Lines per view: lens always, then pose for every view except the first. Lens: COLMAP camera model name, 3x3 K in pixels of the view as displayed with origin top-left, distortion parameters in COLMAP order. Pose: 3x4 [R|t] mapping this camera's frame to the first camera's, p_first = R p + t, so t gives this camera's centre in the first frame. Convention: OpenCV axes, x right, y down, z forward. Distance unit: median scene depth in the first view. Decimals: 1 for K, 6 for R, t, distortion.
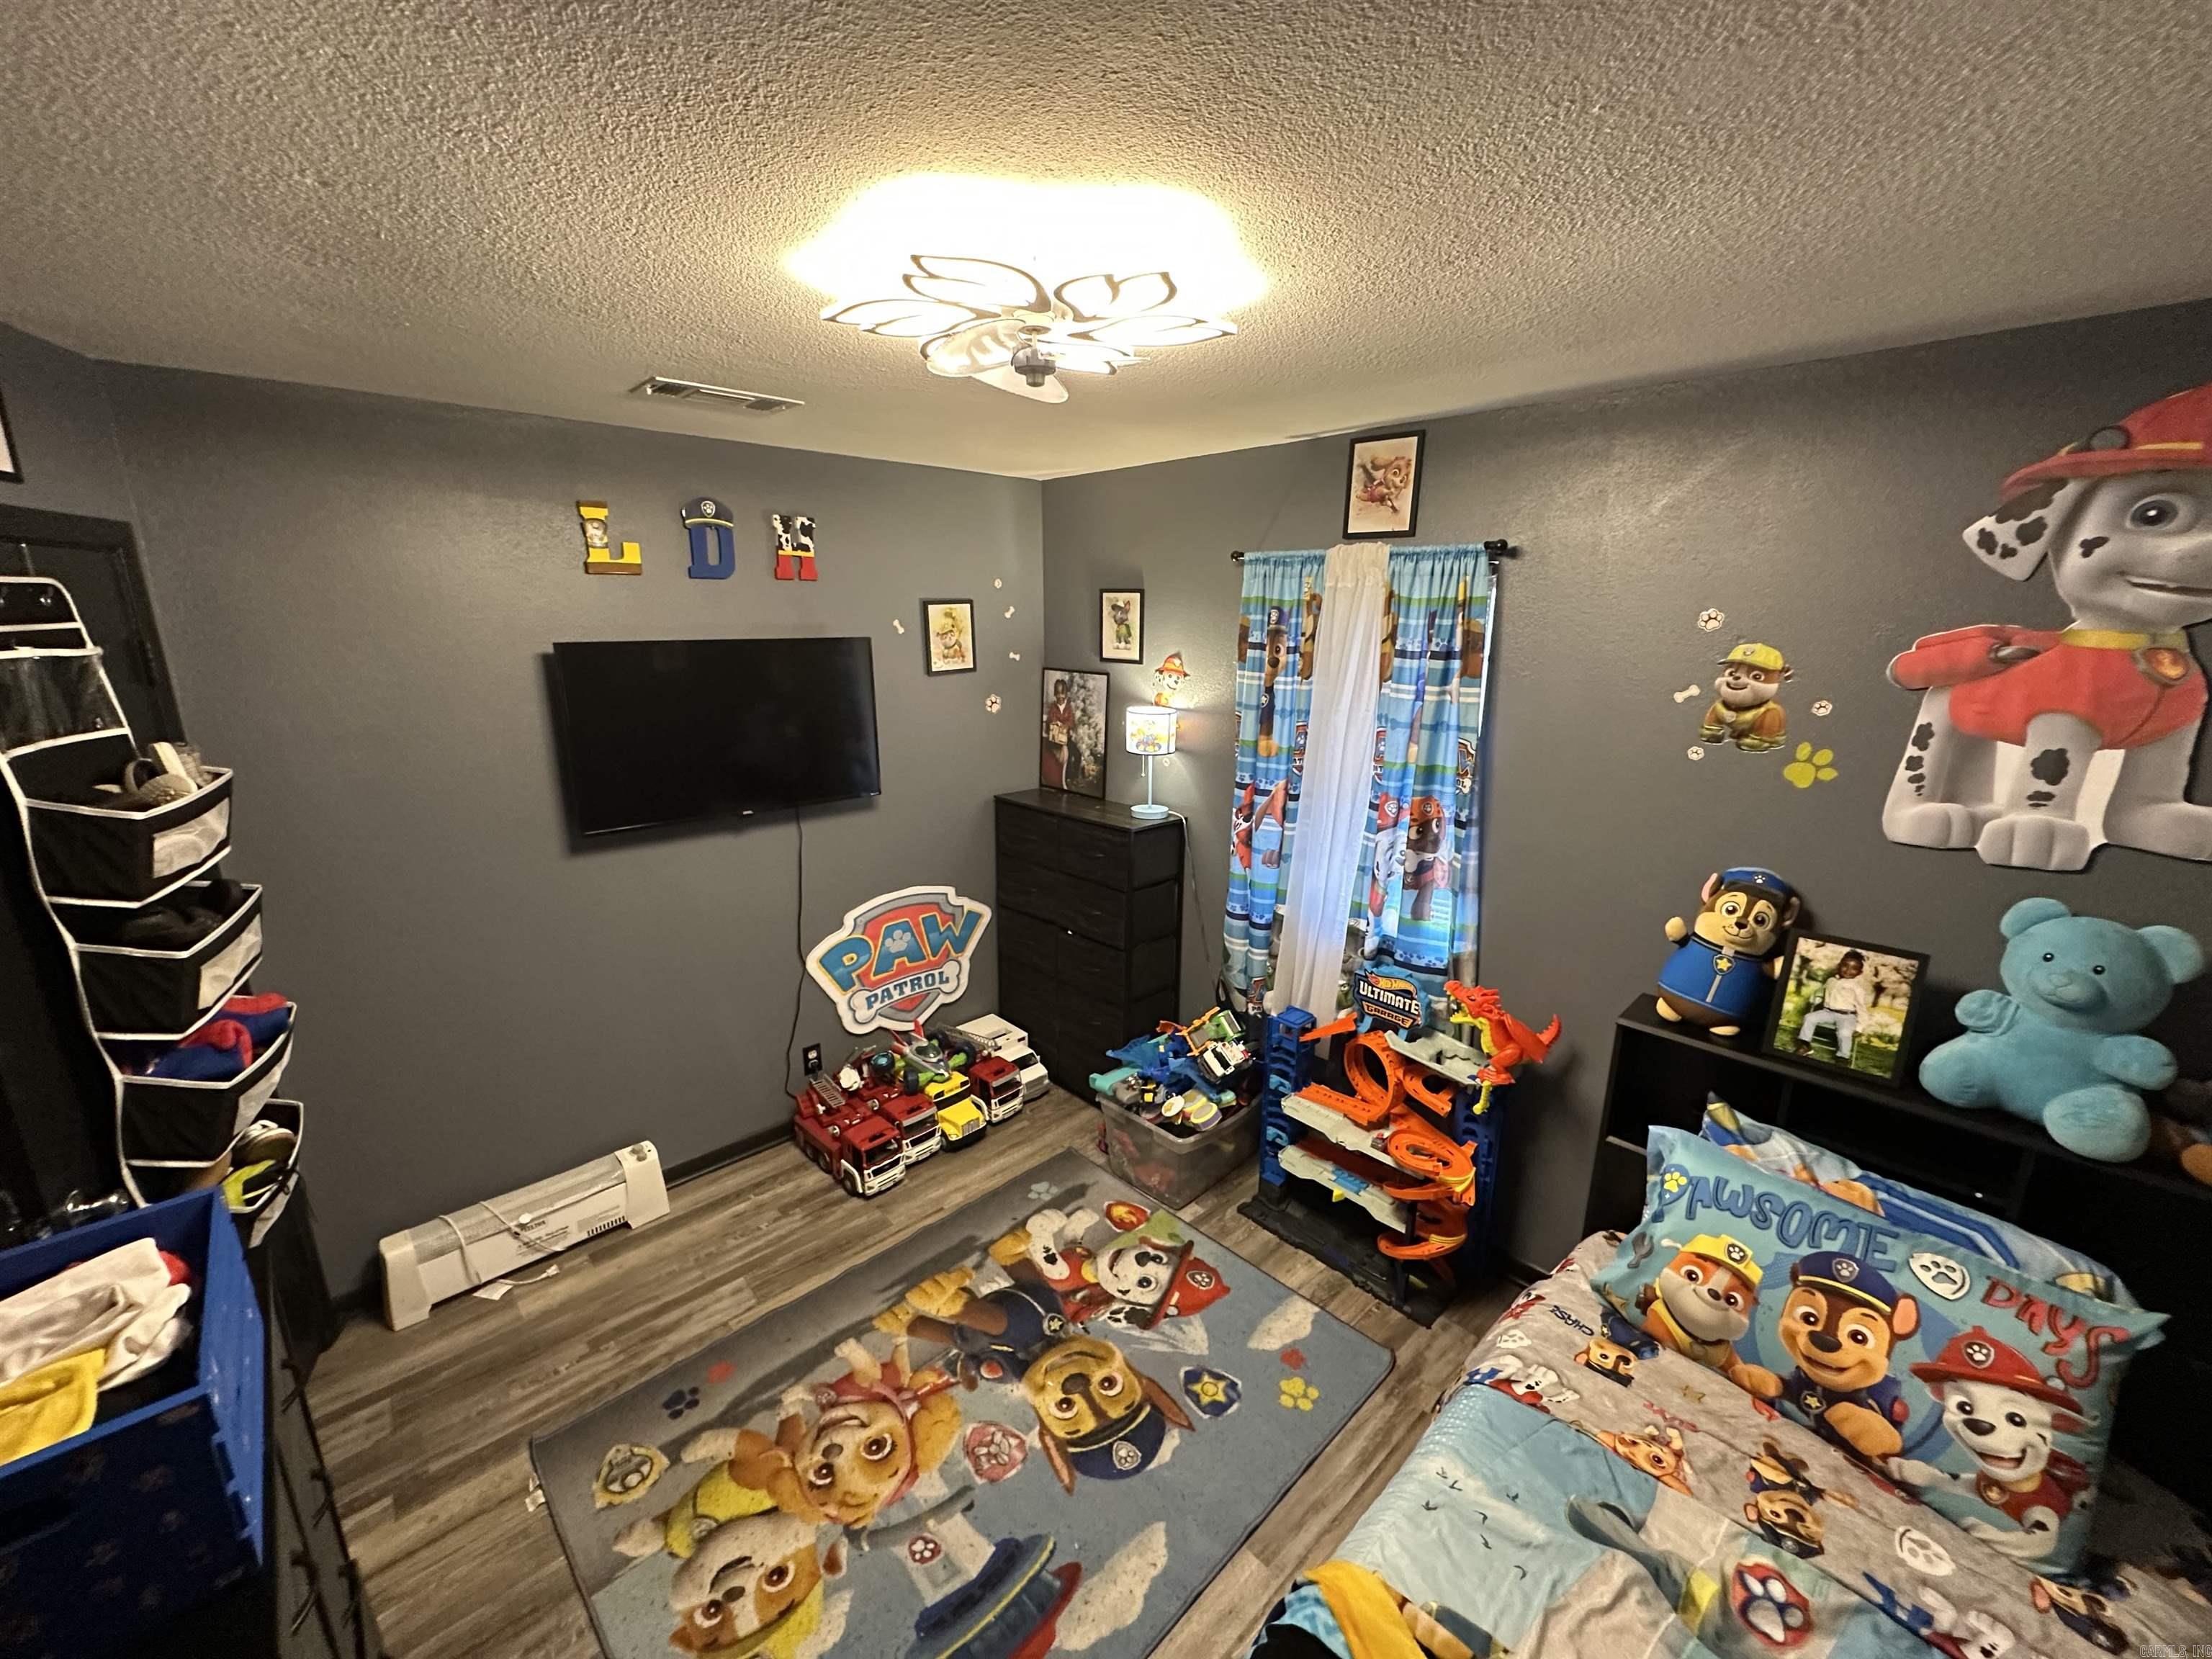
lens RADIAL K [[876.0, 0, 1103.7], [0, 876.0, 833.3], [0, 0, 1]] dist [-0.002277, 0.000557]
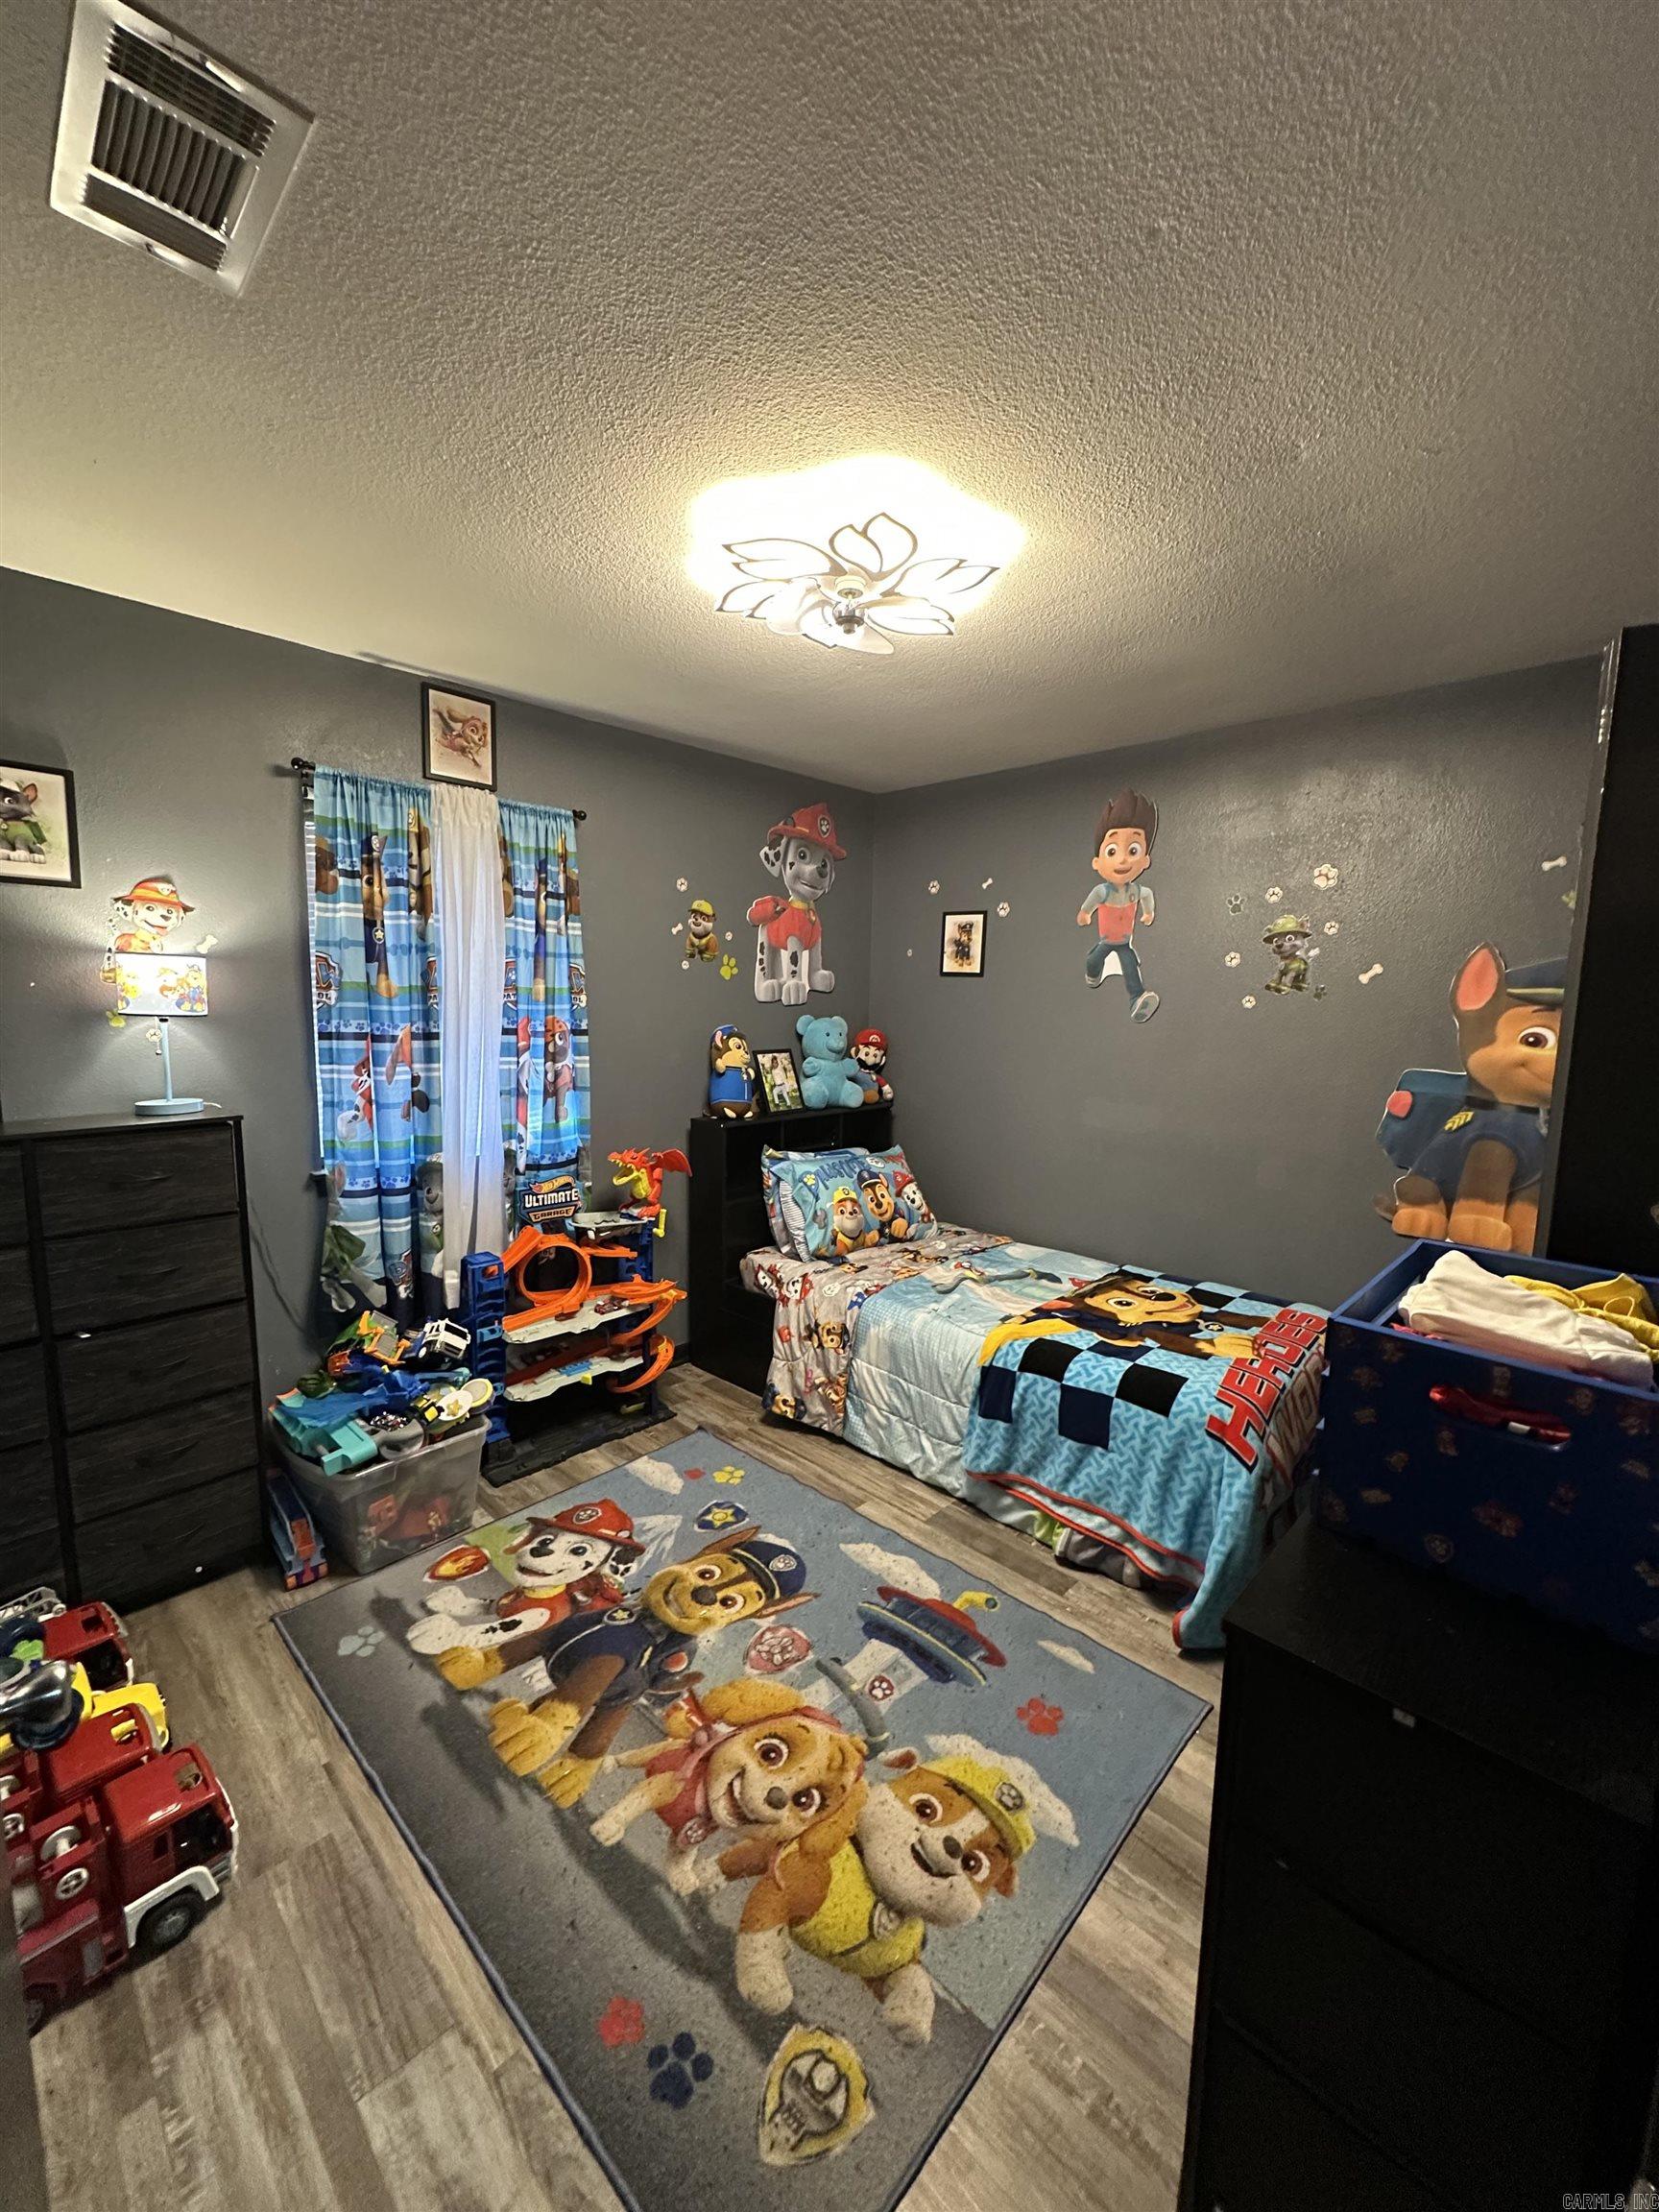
lens RADIAL K [[876.0, 0, 825.6], [0, 876.0, 1106.4], [0, 0, 1]] dist [-0.002277, 0.000557]
pose [[-0.035196, -0.133455, 0.990430, -0.986458], [0.231054, 0.963107, 0.137984, -0.000702], [-0.972304, 0.233699, -0.003062, 0.787409]]
